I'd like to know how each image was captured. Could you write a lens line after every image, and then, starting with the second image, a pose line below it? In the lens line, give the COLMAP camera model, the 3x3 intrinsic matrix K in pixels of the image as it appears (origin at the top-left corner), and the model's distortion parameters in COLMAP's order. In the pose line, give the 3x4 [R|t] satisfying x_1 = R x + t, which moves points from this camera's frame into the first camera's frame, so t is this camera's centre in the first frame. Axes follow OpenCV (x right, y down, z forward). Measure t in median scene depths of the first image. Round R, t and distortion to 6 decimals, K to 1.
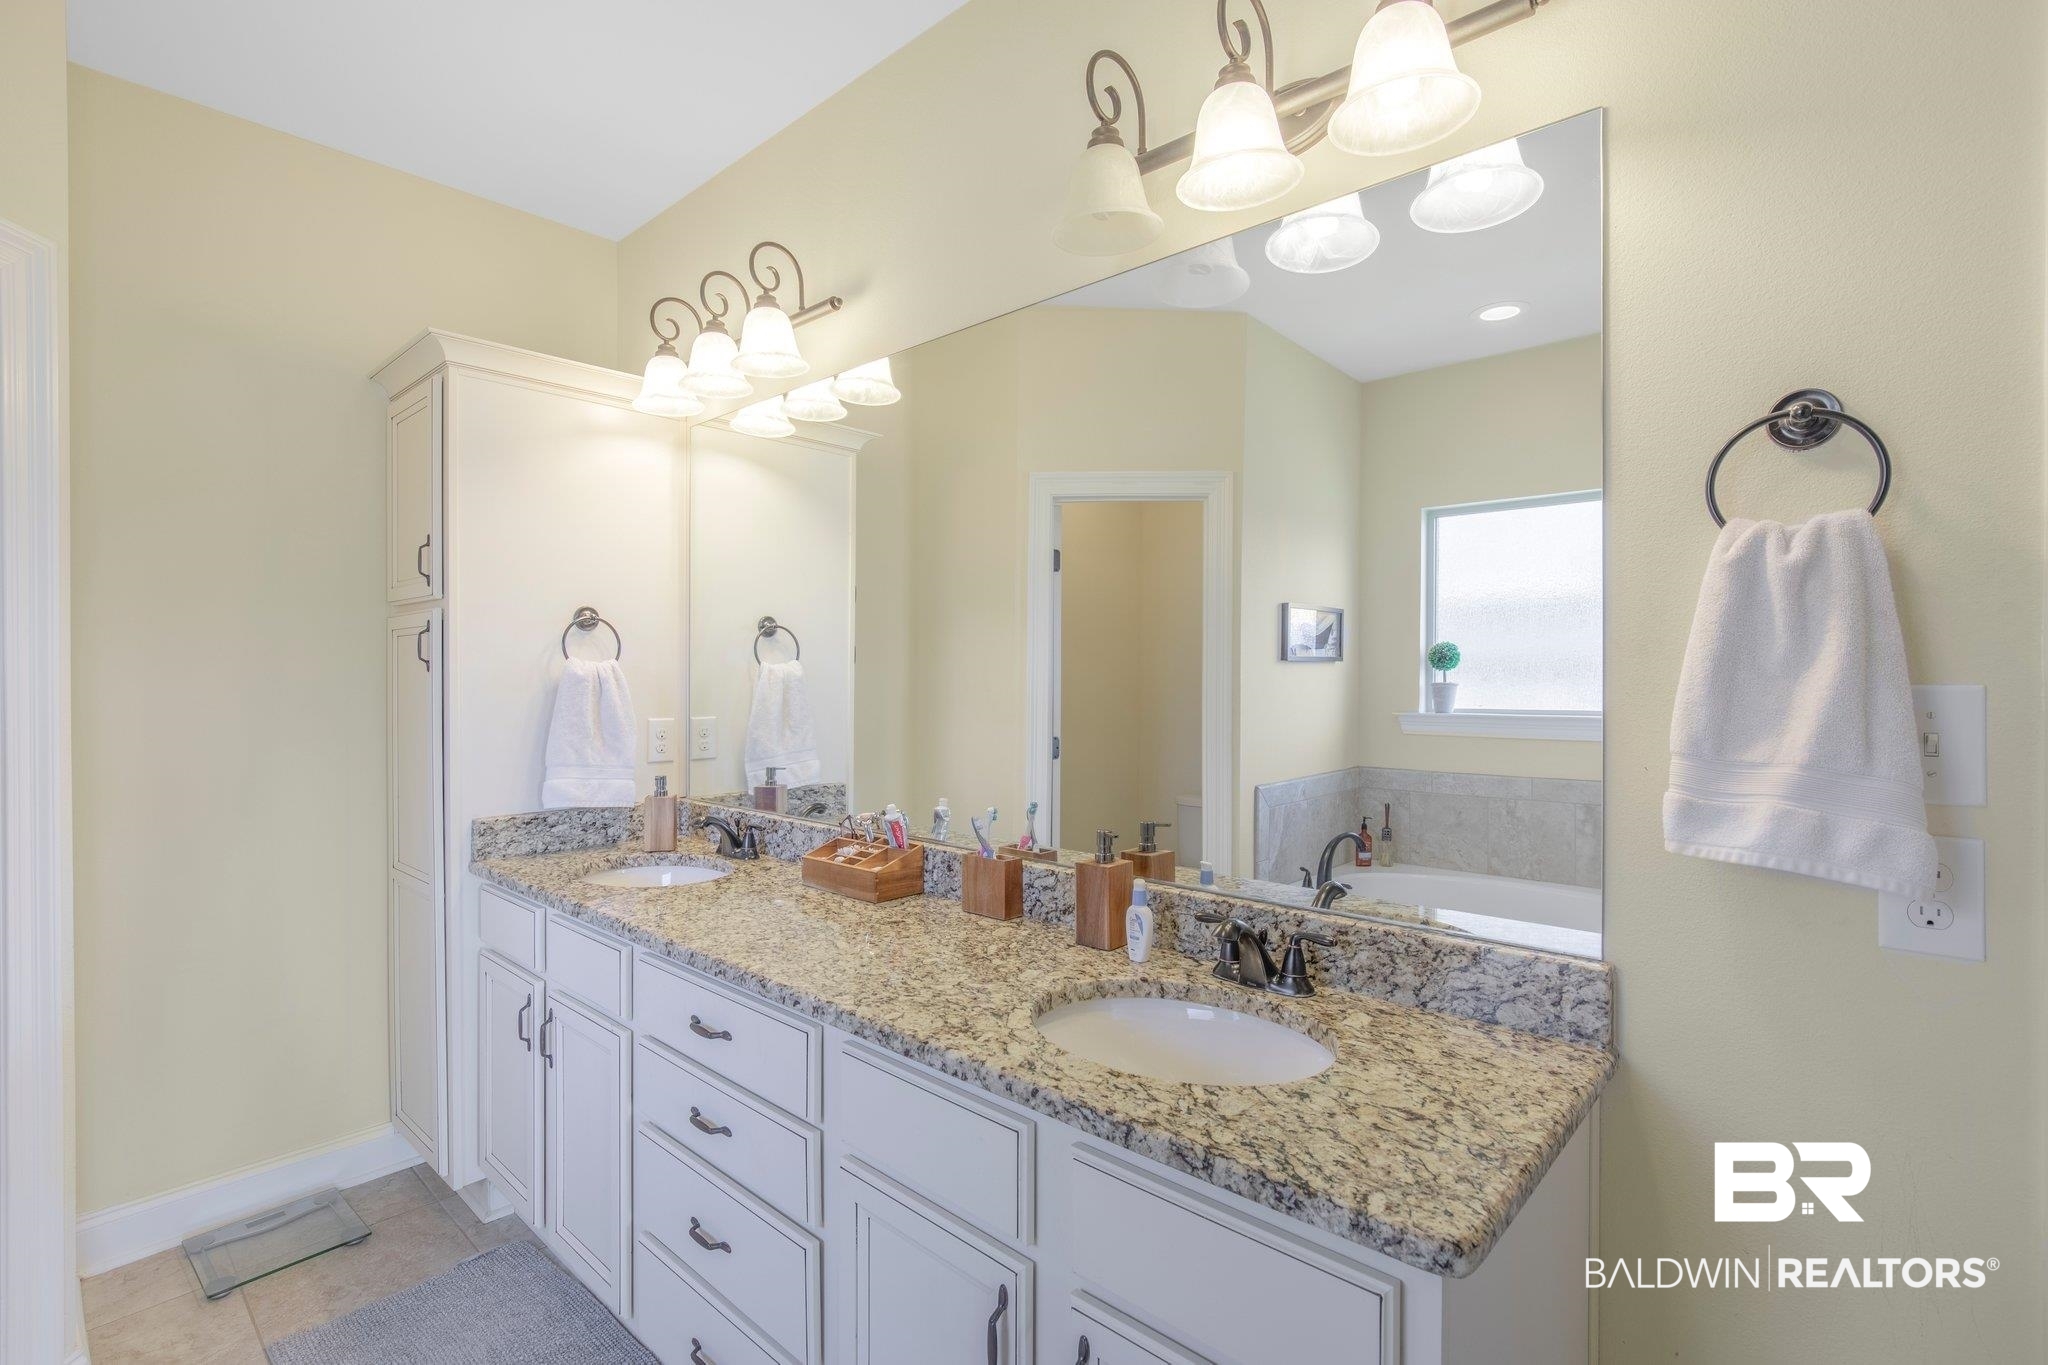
lens RADIAL K [[931.8, 0, 1022.4], [0, 931.8, 676.9], [0, 0, 1]] dist [-0.011377, 0.003157]
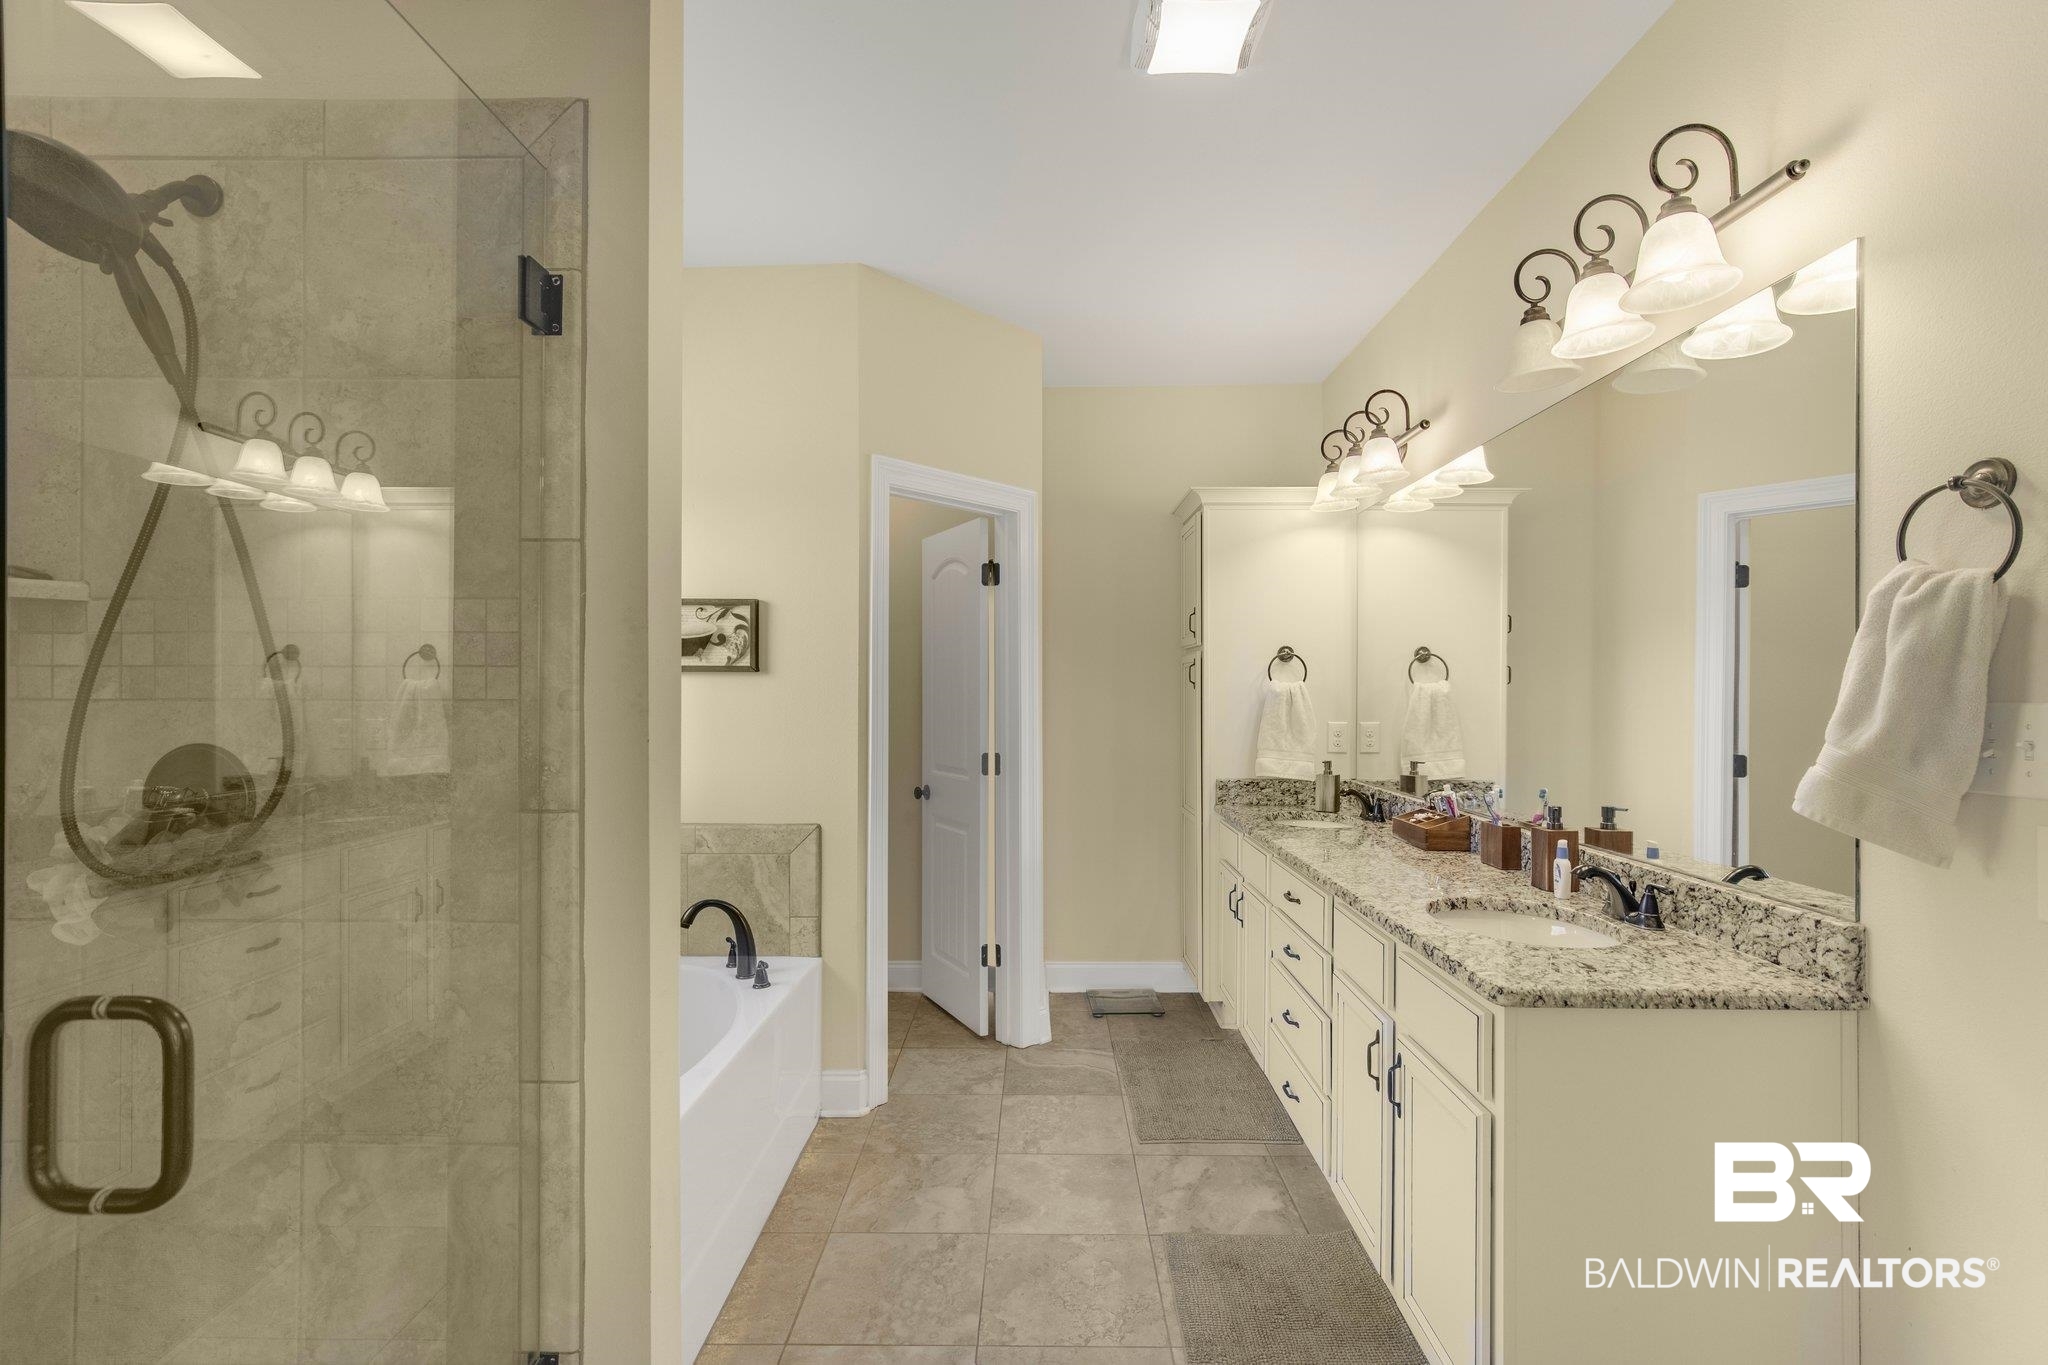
lens RADIAL K [[931.8, 0, 1022.4], [0, 931.8, 684.6], [0, 0, 1]] dist [-0.011377, 0.003157]
pose [[0.656992, -0.003209, -0.753891, 0.441025], [-0.003443, 0.999968, -0.007256, -0.000475], [0.753890, 0.007363, 0.656959, -0.354862]]
